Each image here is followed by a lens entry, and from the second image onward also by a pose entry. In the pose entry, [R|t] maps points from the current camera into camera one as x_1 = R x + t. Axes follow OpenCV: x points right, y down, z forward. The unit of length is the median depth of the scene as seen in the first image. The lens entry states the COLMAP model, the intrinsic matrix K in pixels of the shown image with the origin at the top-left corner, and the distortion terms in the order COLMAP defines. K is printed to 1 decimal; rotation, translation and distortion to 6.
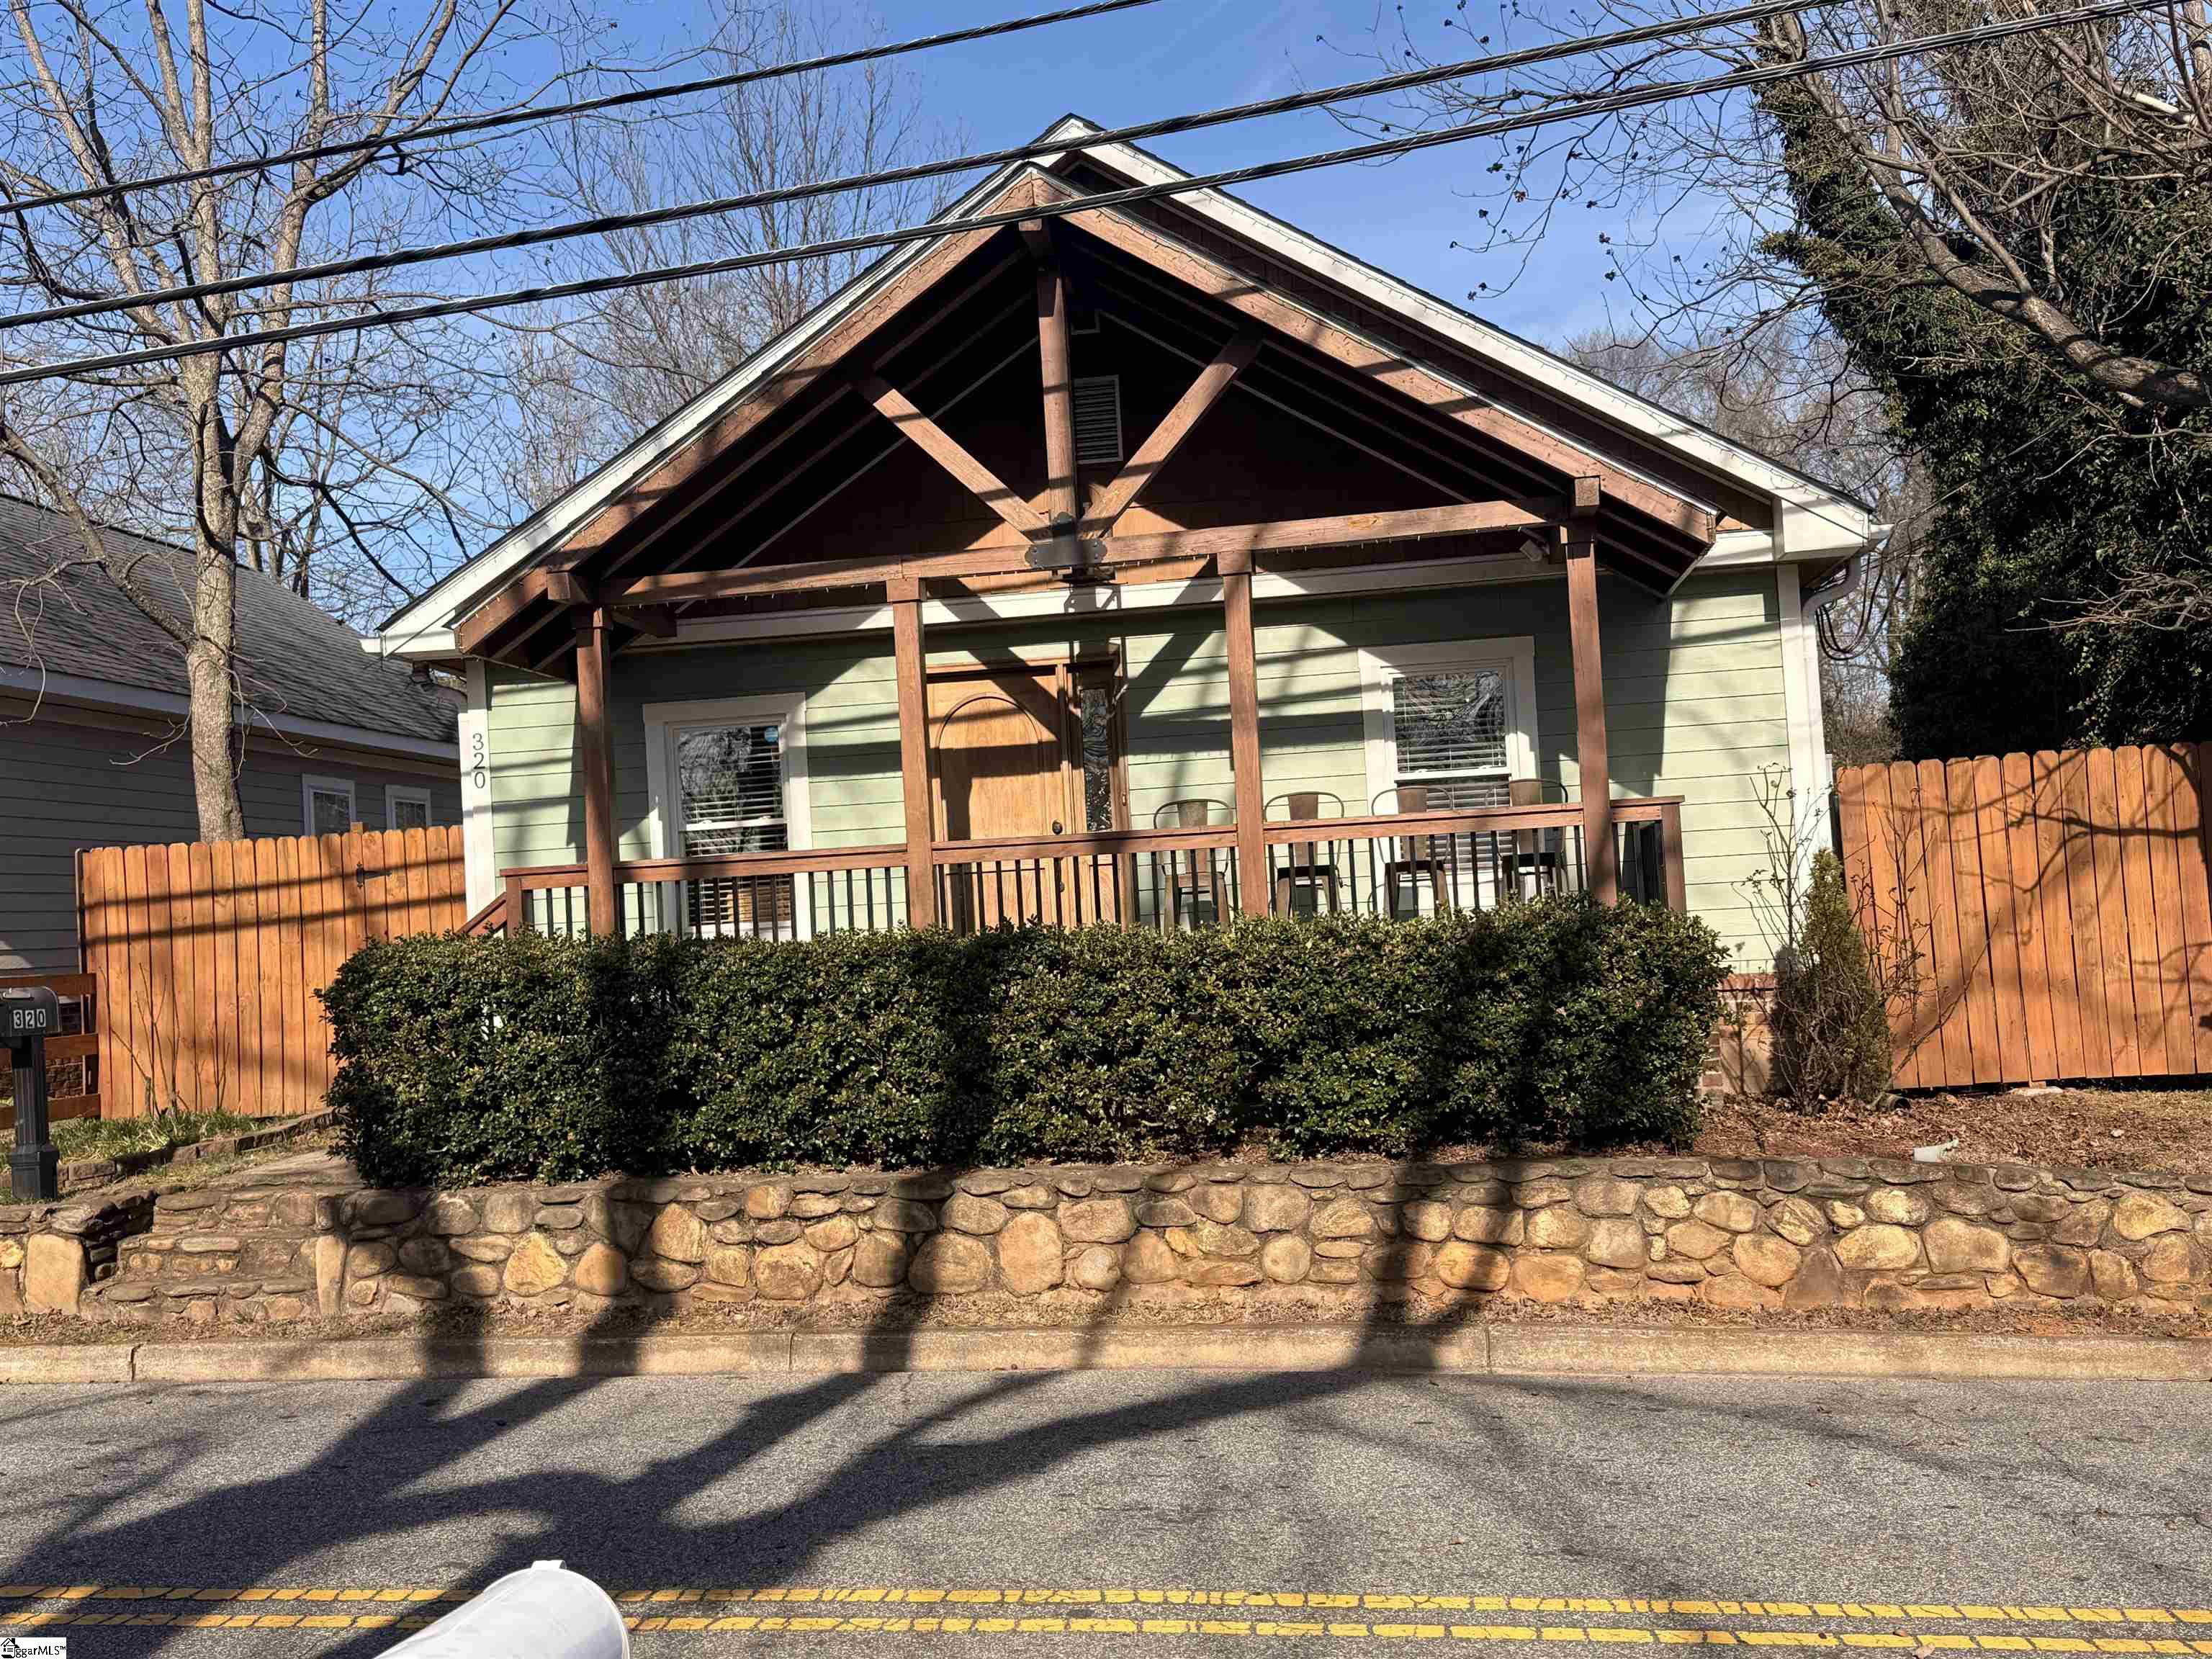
lens RADIAL K [[2173.2, 0, 1106.0], [0, 2173.2, 829.5], [0, 0, 1]] dist [0.201121, -0.453934]
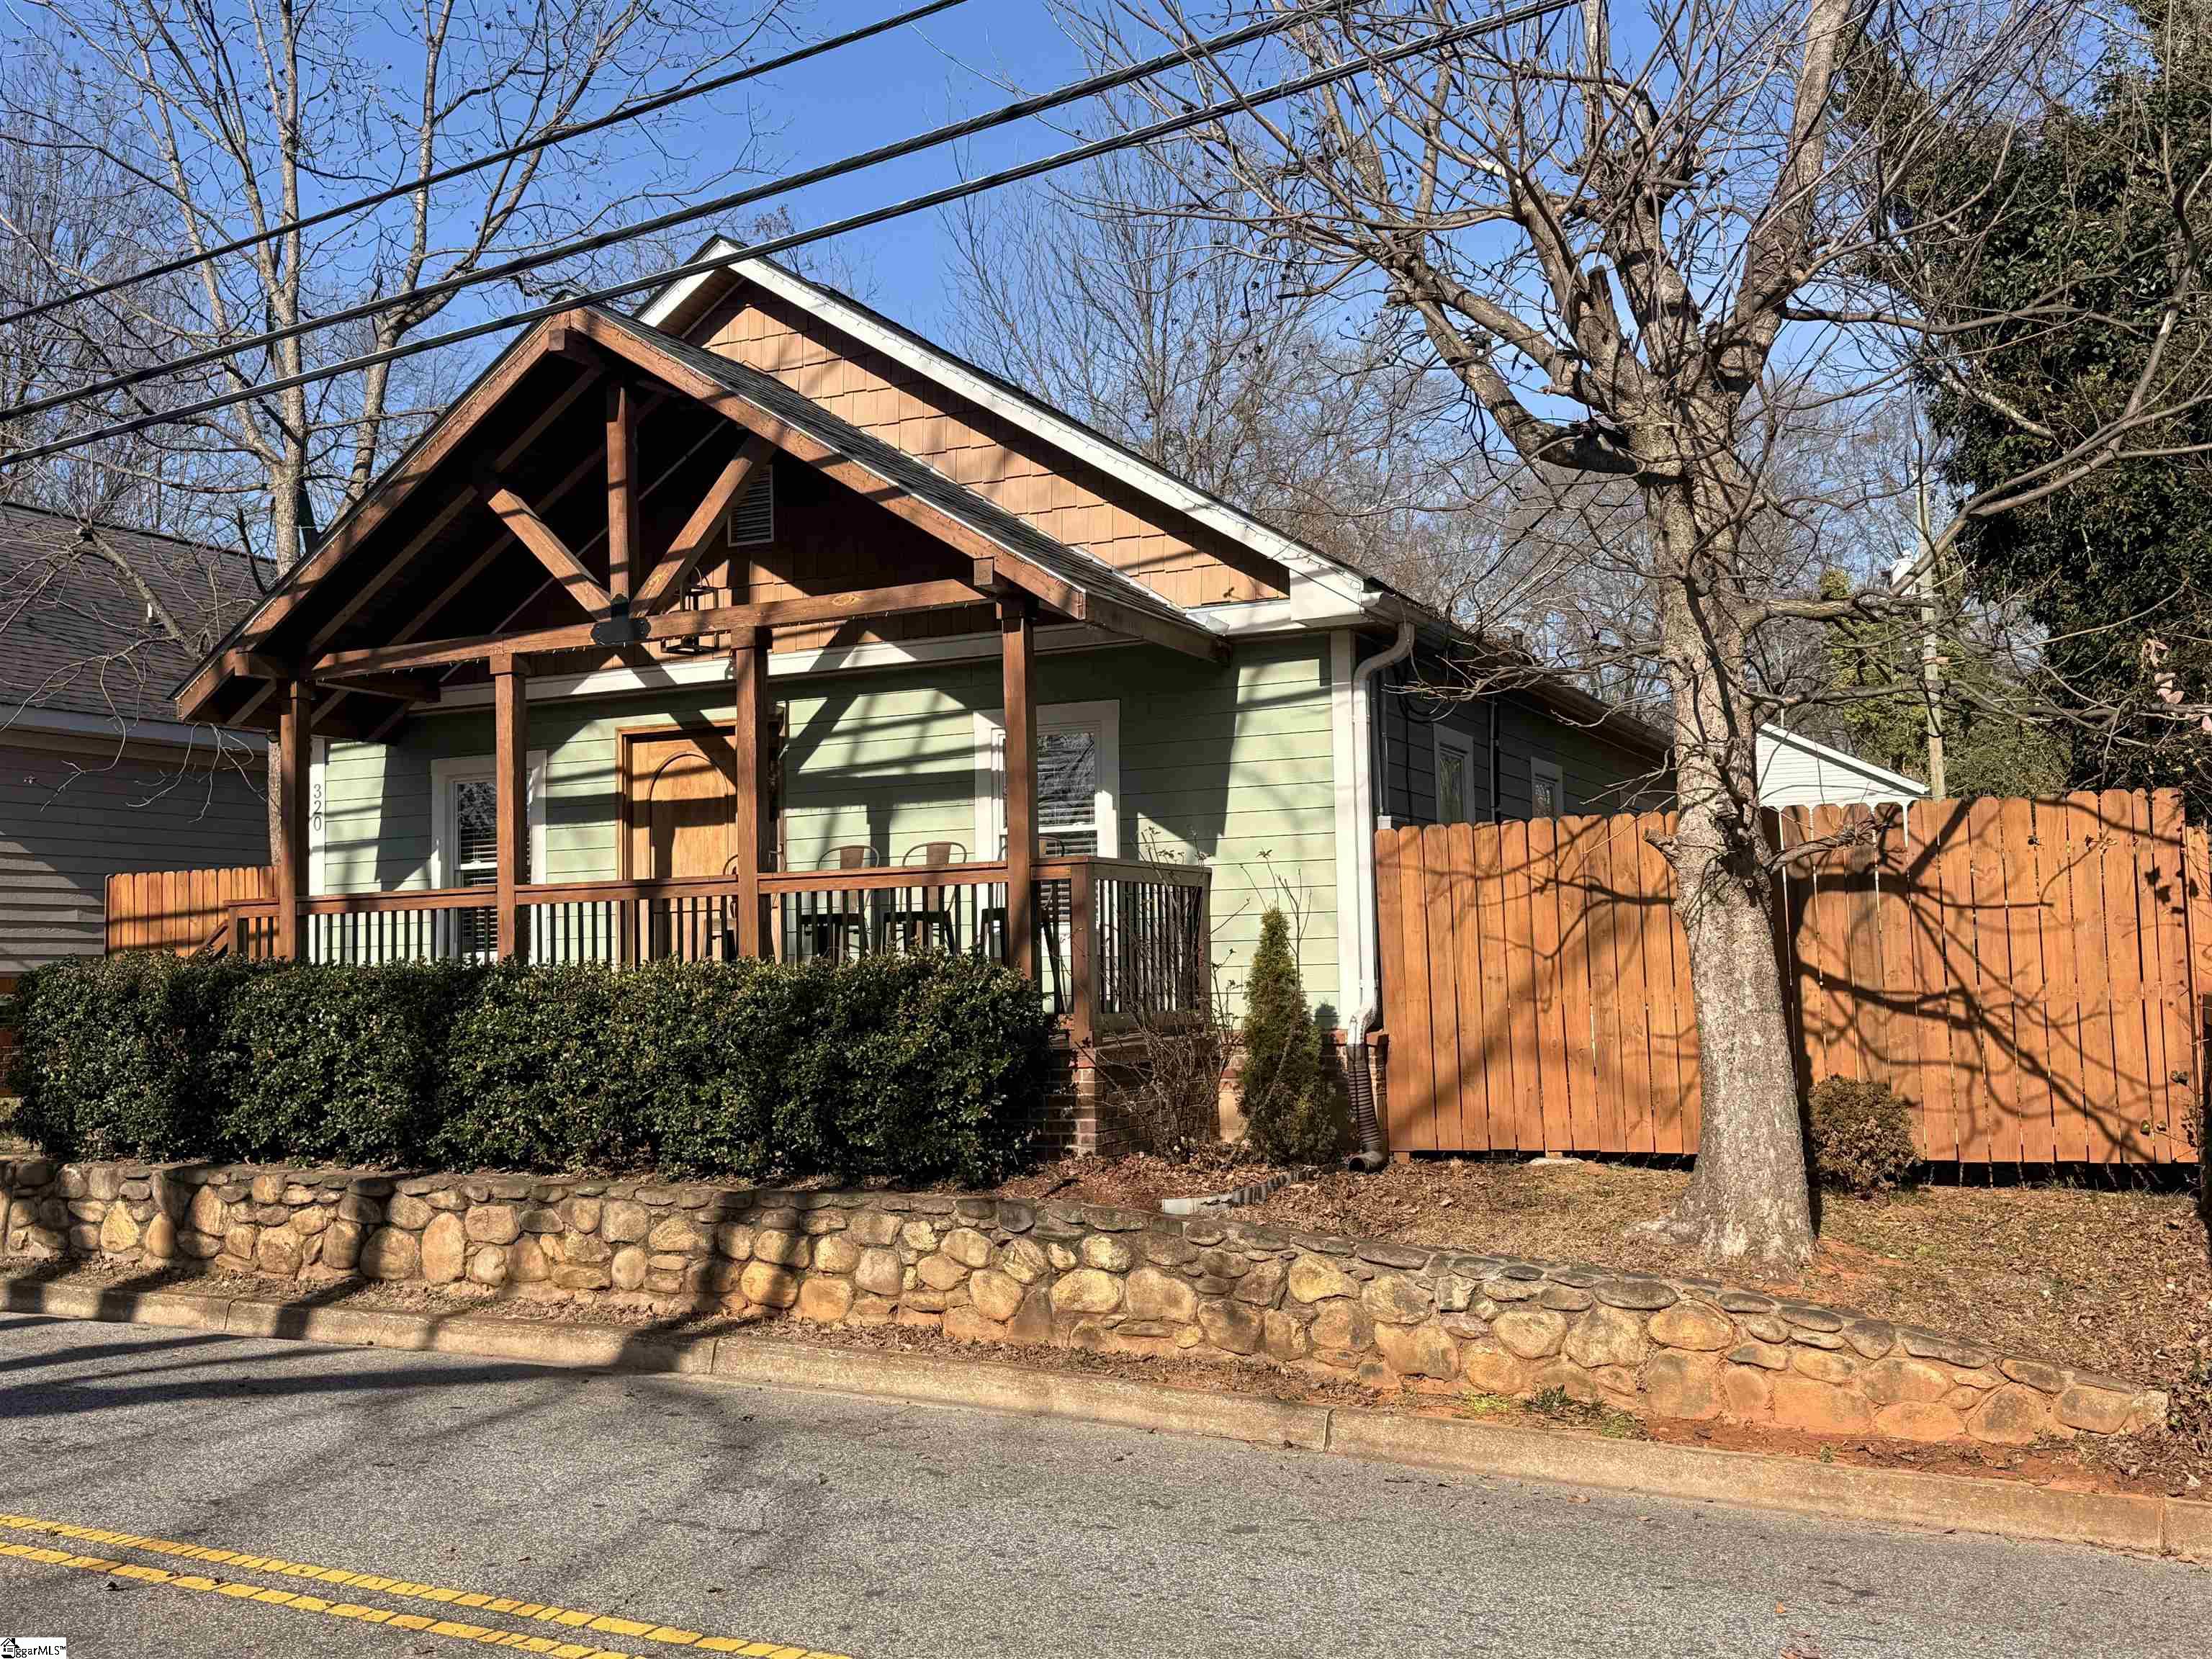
lens RADIAL K [[2173.2, 0, 1106.0], [0, 2173.2, 829.5], [0, 0, 1]] dist [0.201121, -0.453934]
pose [[0.947975, 0.013556, -0.318057, 0.551028], [-0.018130, 0.999770, -0.011427, -0.015105], [0.317829, 0.016599, 0.948003, 0.010379]]
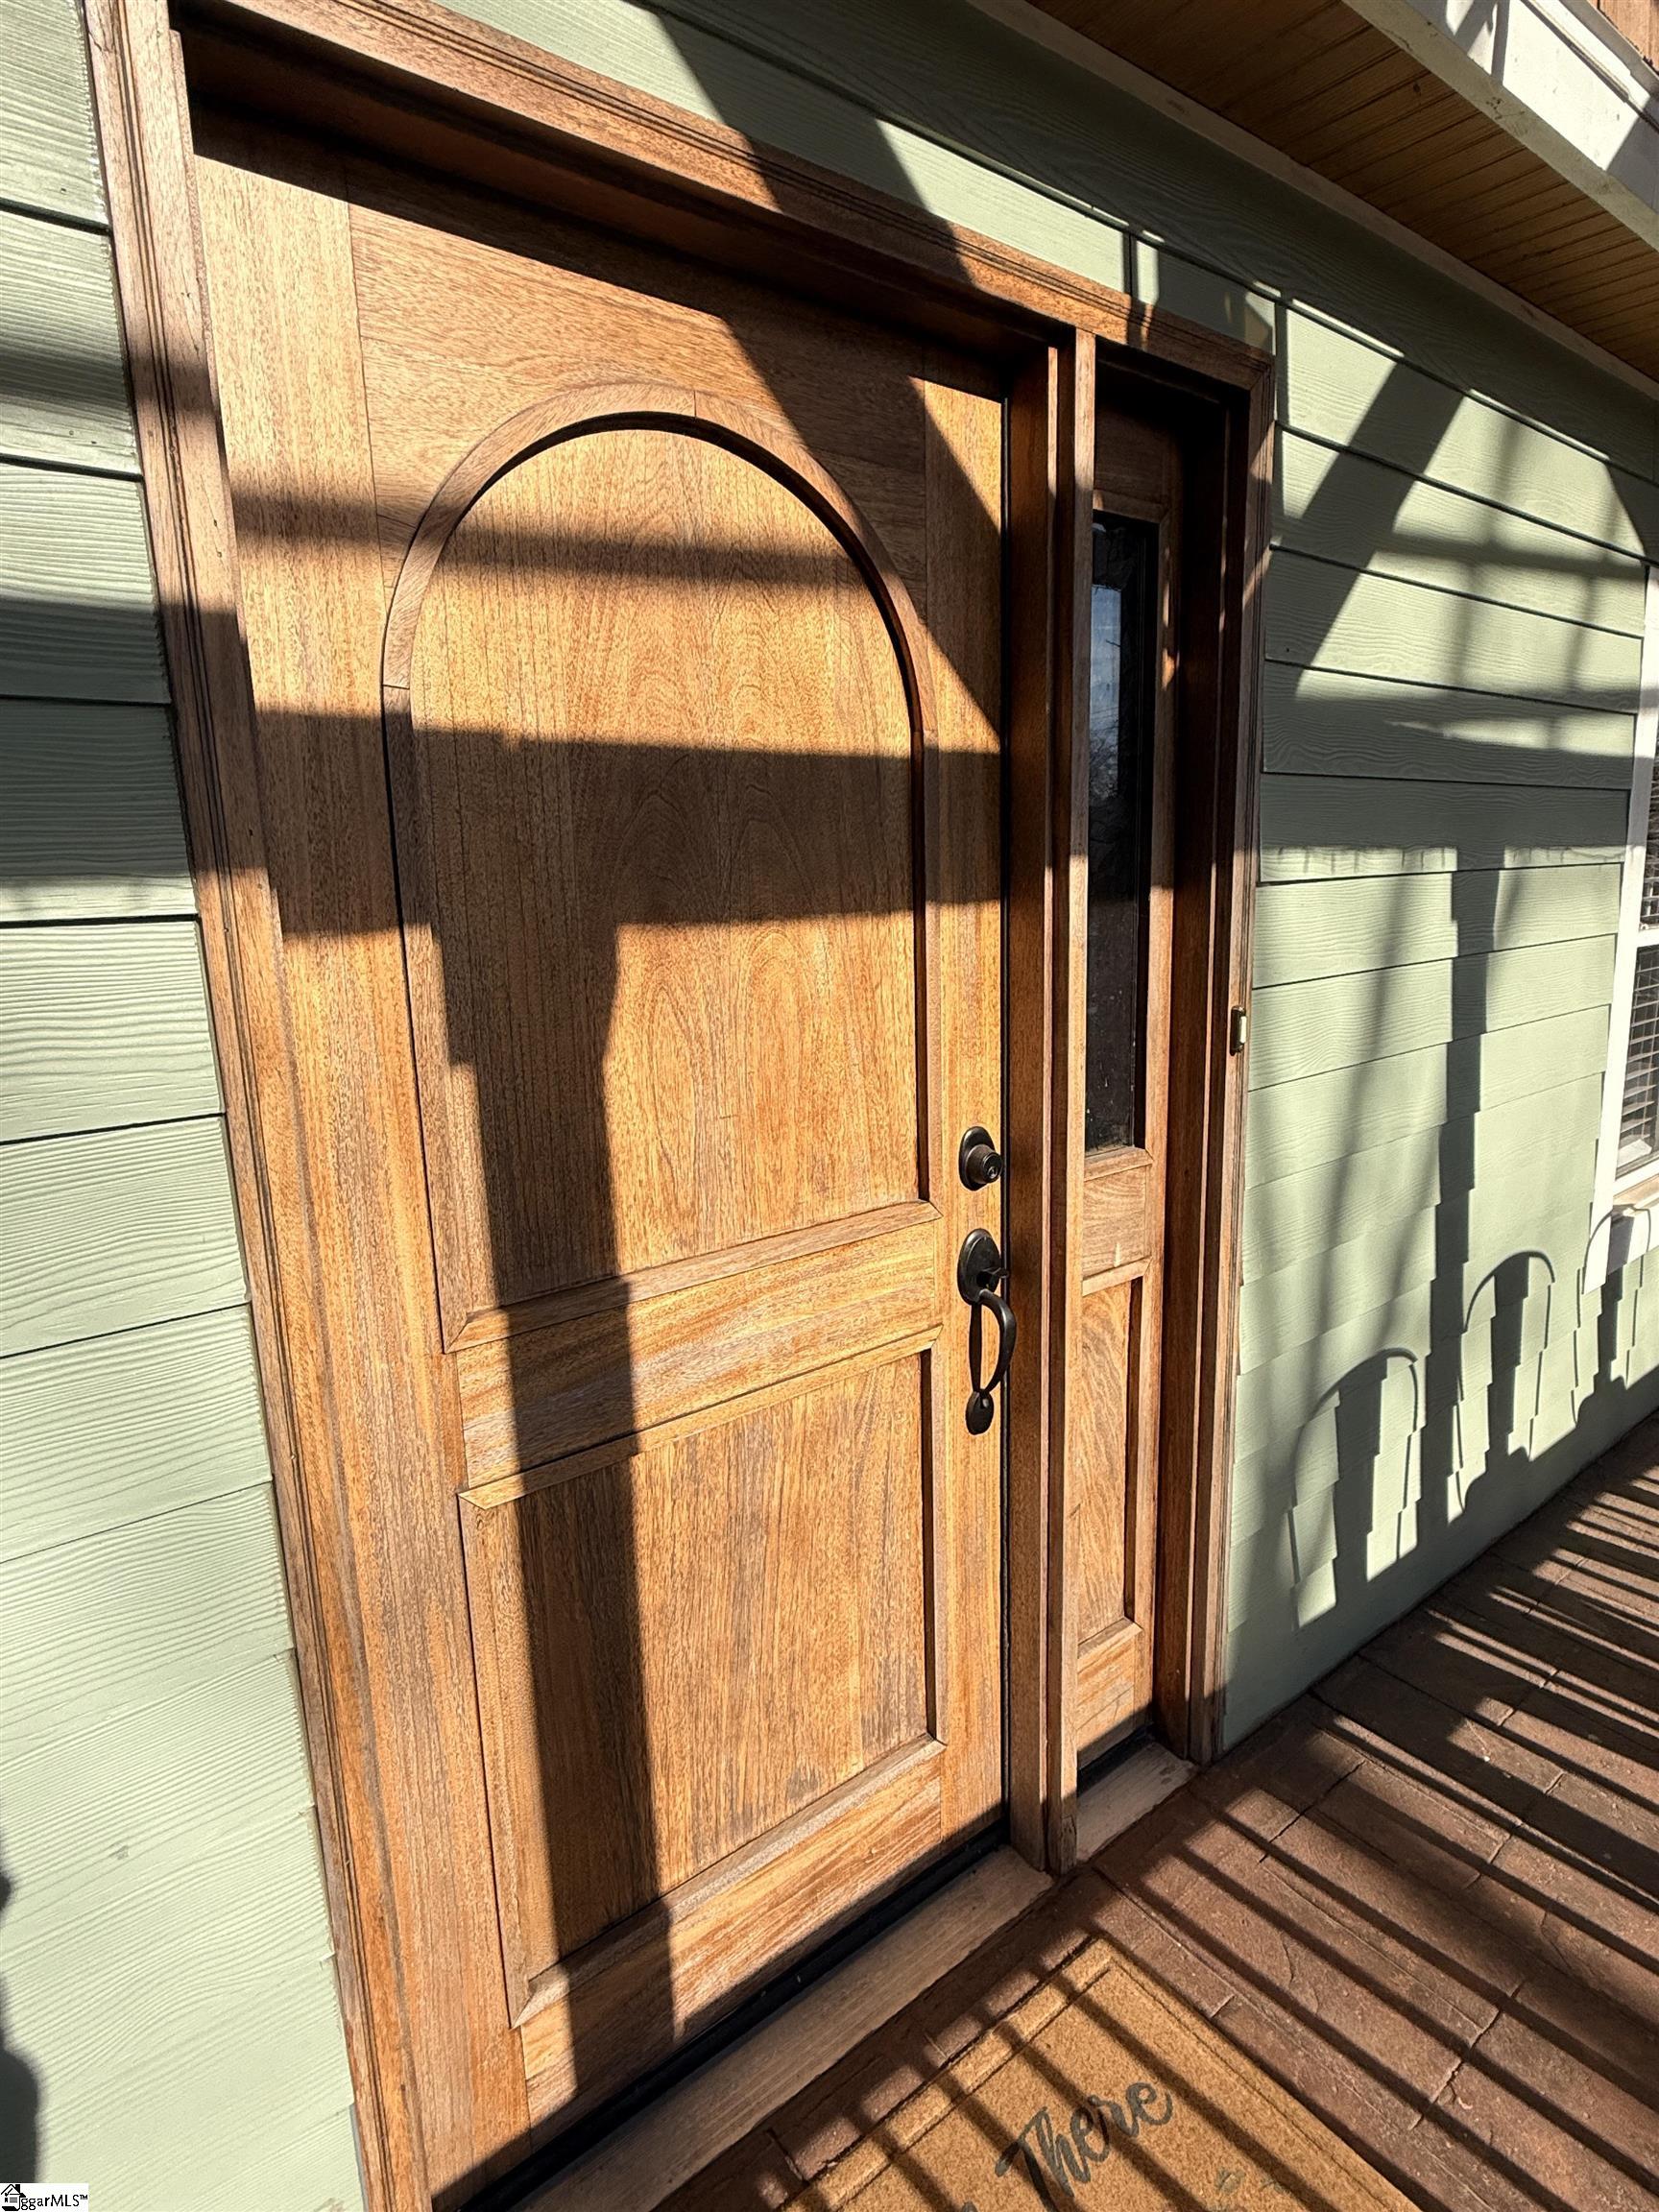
lens RADIAL K [[1207.9, 0, 829.5], [0, 1207.9, 1106.0], [0, 0, 1]] dist [0.004922, -0.000430]
pose [[0.686854, -0.110225, 0.718388, -0.129790], [-0.043050, 0.980527, 0.191607, -0.031746], [-0.725519, -0.162533, 0.668734, 1.012206]]
